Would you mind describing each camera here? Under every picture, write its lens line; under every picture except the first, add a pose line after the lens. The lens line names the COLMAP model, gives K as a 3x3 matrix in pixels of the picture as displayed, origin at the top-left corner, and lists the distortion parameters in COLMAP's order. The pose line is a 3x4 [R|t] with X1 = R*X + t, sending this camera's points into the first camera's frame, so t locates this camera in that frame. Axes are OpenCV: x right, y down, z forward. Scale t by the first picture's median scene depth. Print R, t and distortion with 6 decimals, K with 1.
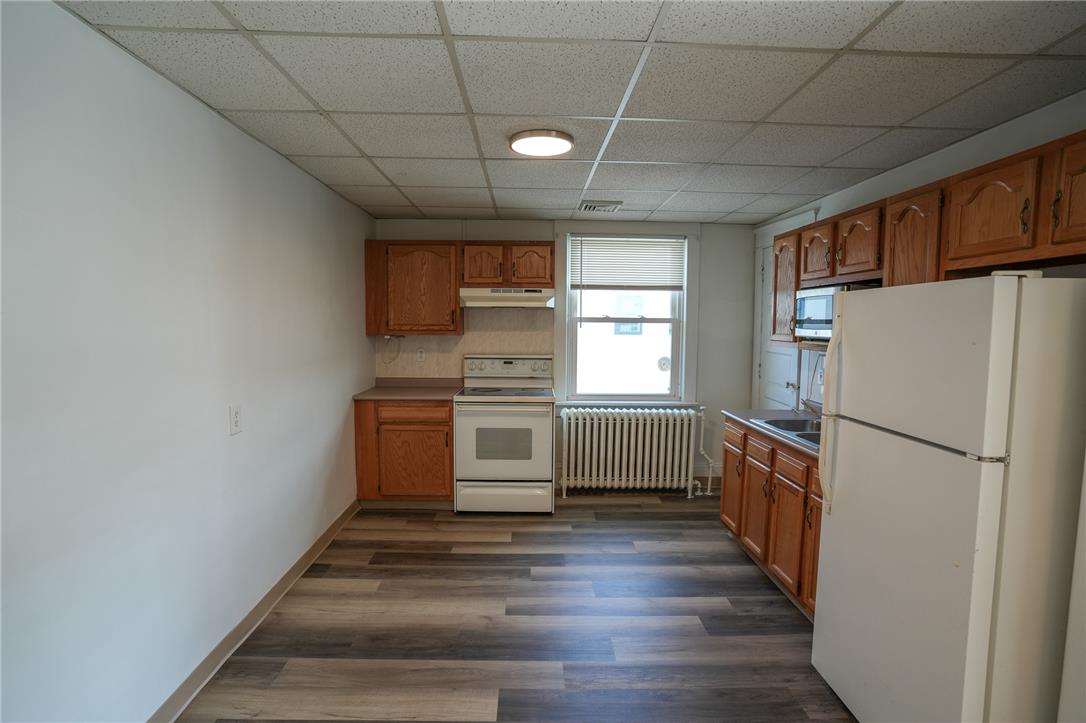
lens RADIAL K [[530.5, 0, 542.9], [0, 530.5, 363.2], [0, 0, 1]] dist [-0.084798, 0.042185]
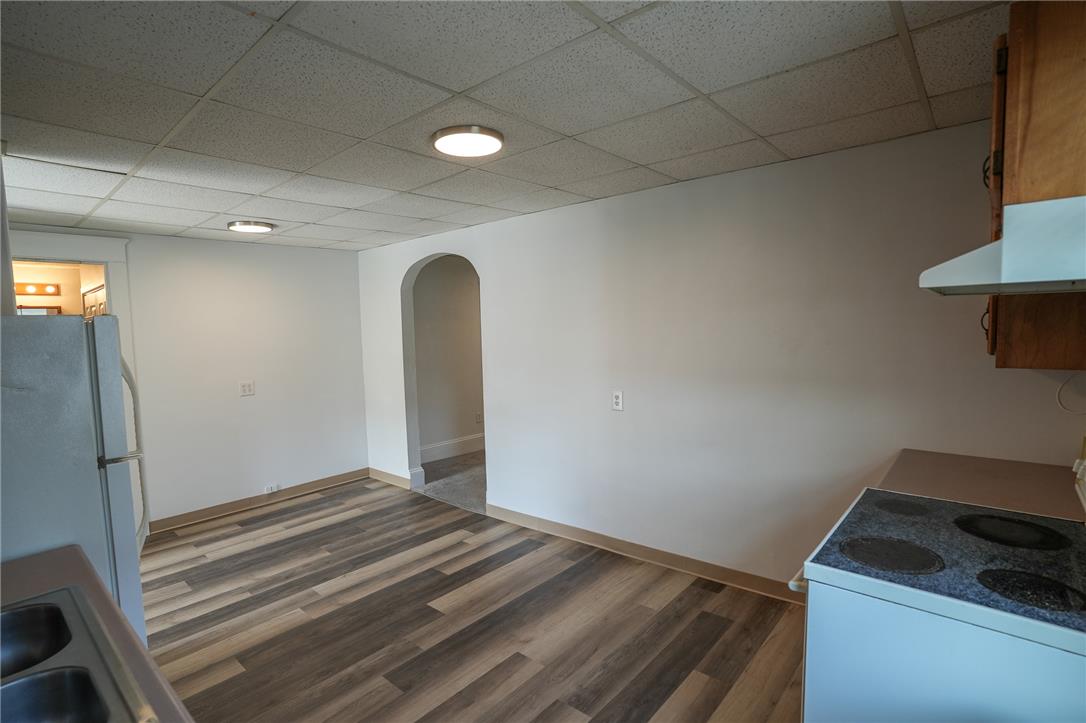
lens RADIAL K [[530.5, 0, 542.9], [0, 530.5, 363.2], [0, 0, 1]] dist [-0.084798, 0.042185]
pose [[-0.679159, 0.061420, -0.731417, 0.361297], [-0.035663, 0.992554, 0.116463, -0.092915], [0.733124, 0.105182, -0.671912, 1.062220]]
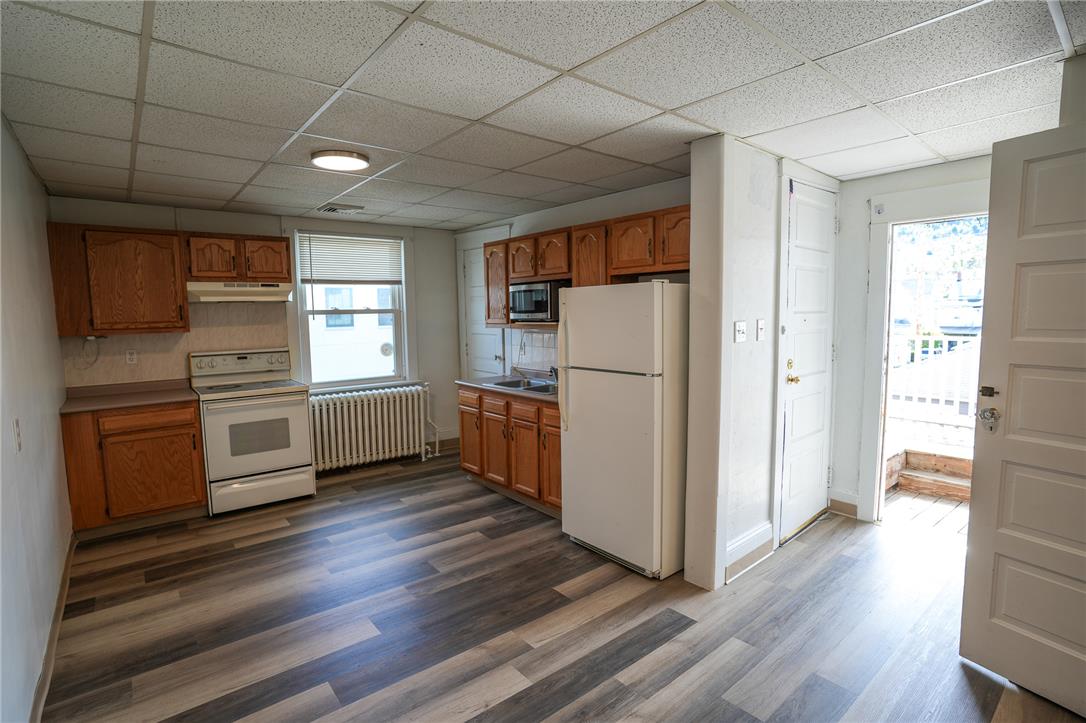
lens RADIAL K [[530.5, 0, 542.9], [0, 530.5, 363.2], [0, 0, 1]] dist [-0.084798, 0.042185]
pose [[0.787056, -0.080669, 0.611584, -0.239341], [0.070417, 0.996681, 0.040843, 0.009616], [-0.612849, 0.010920, 0.790125, -0.114790]]
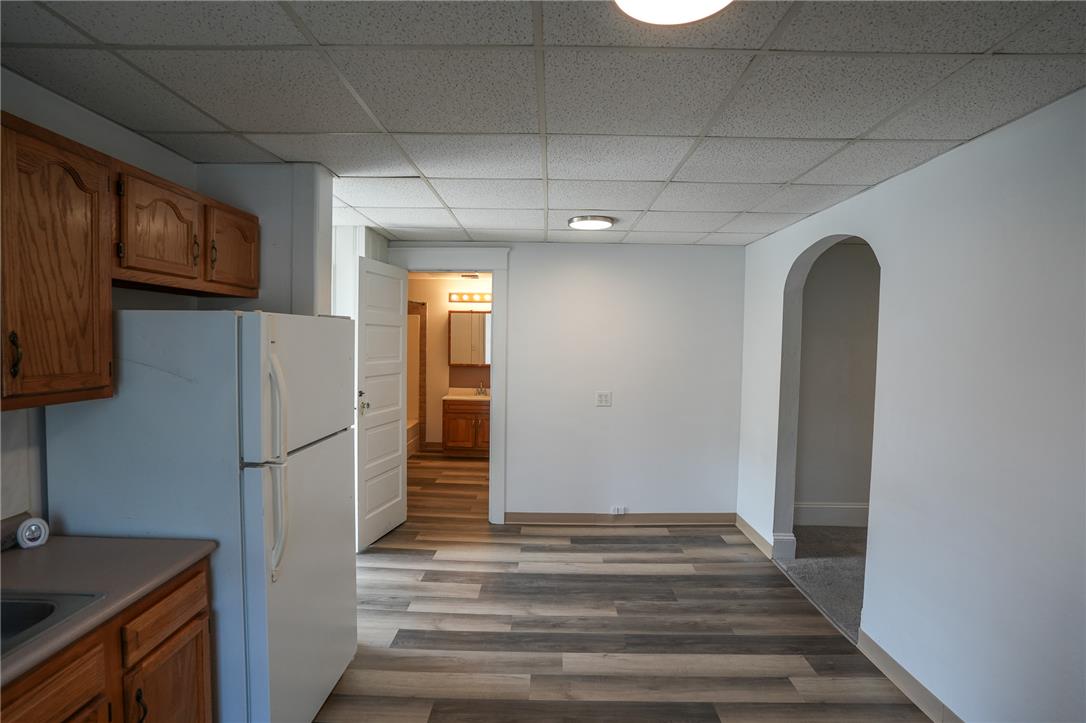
lens RADIAL K [[530.5, 0, 542.9], [0, 530.5, 363.2], [0, 0, 1]] dist [-0.084798, 0.042185]
pose [[-0.998626, -0.029957, 0.042987, 0.052931], [-0.024506, 0.992209, 0.122154, -0.085074], [-0.046312, 0.120933, -0.991580, 0.907569]]
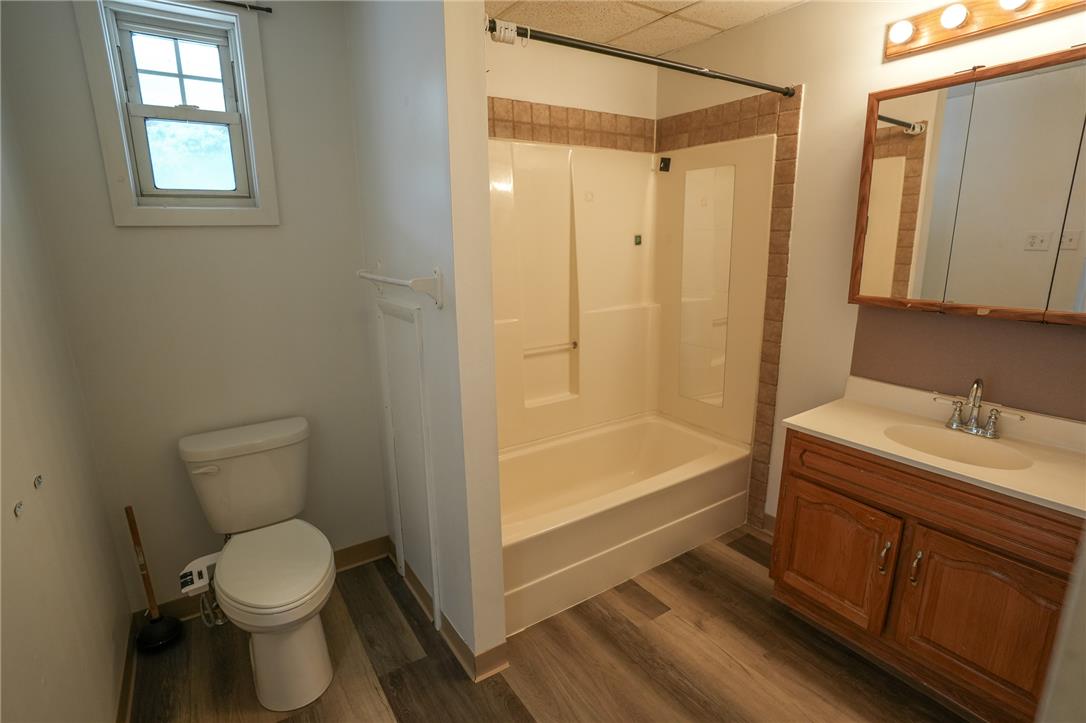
lens RADIAL K [[530.5, 0, 542.9], [0, 530.5, 363.2], [0, 0, 1]] dist [-0.084798, 0.042185]
pose [[-0.525807, -0.199580, 0.826858, 0.182215], [0.076887, 0.956953, 0.279874, 0.044909], [-0.847122, 0.210734, -0.487827, -0.354584]]
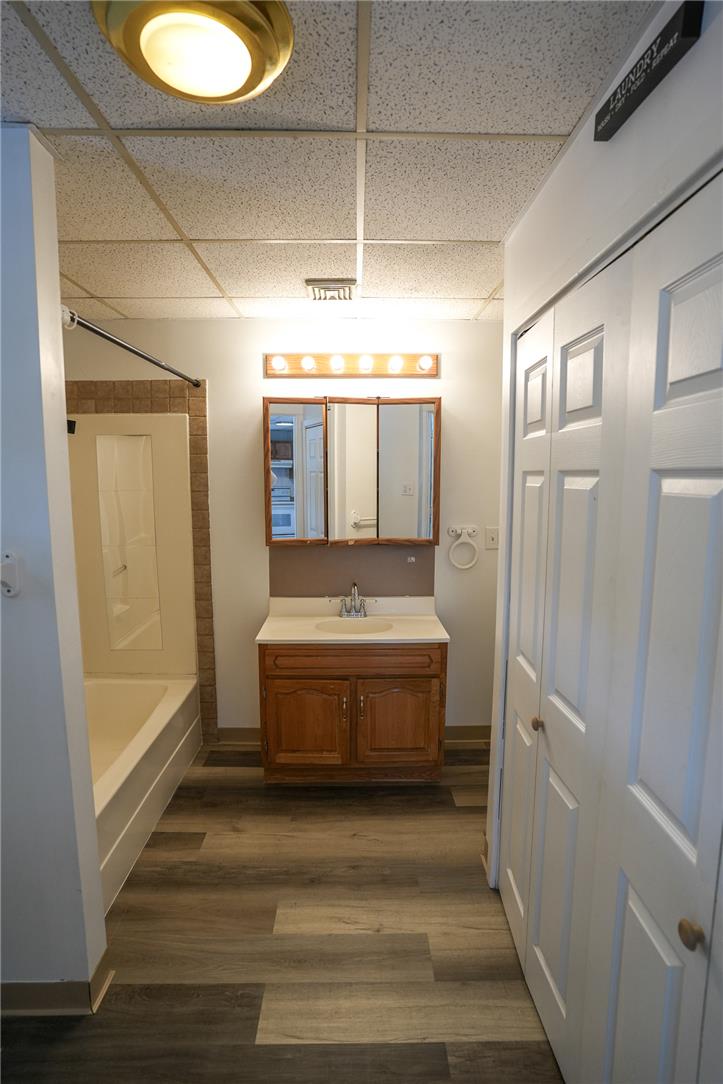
lens RADIAL K [[539.6, 0, 363.2], [0, 539.6, 543.8], [0, 0, 1]] dist [-0.083287, 0.038232]
pose [[-0.999893, -0.012097, 0.008174, 0.319603], [-0.010170, 0.978809, 0.204521, 0.005009], [-0.010475, 0.204416, -0.978828, -0.168562]]
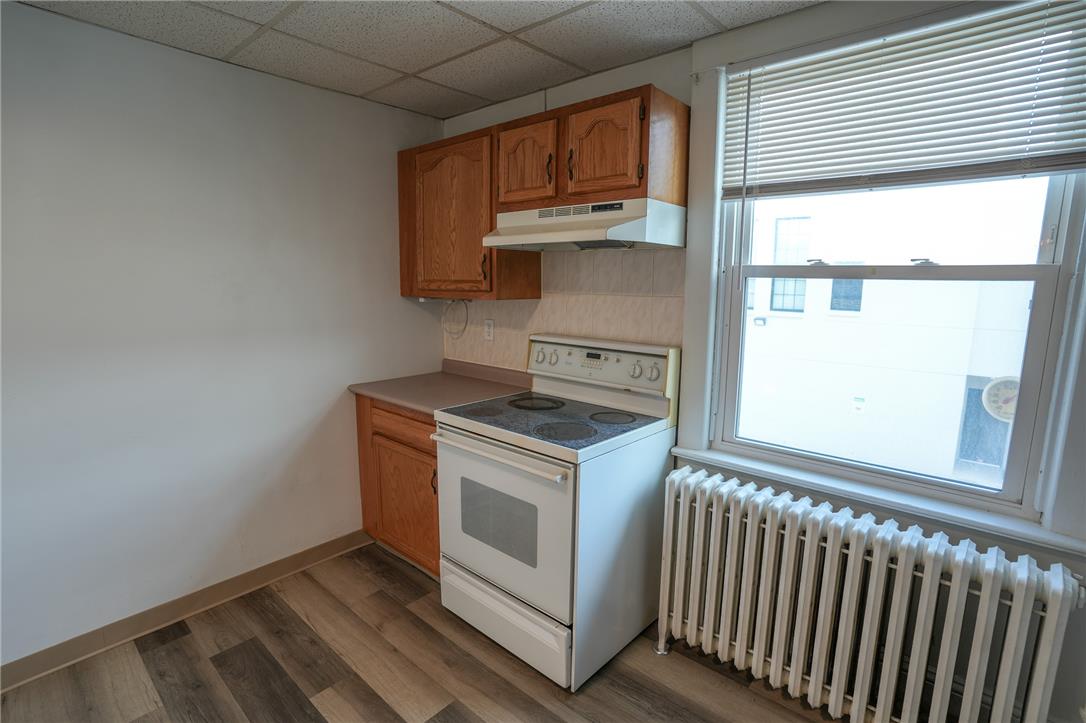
lens RADIAL K [[530.5, 0, 542.9], [0, 530.5, 363.2], [0, 0, 1]] dist [-0.084798, 0.042185]
pose [[0.729065, 0.104973, -0.676347, 0.276152], [-0.055439, 0.993979, 0.094511, -0.044534], [0.682196, -0.031409, 0.730494, 0.658330]]
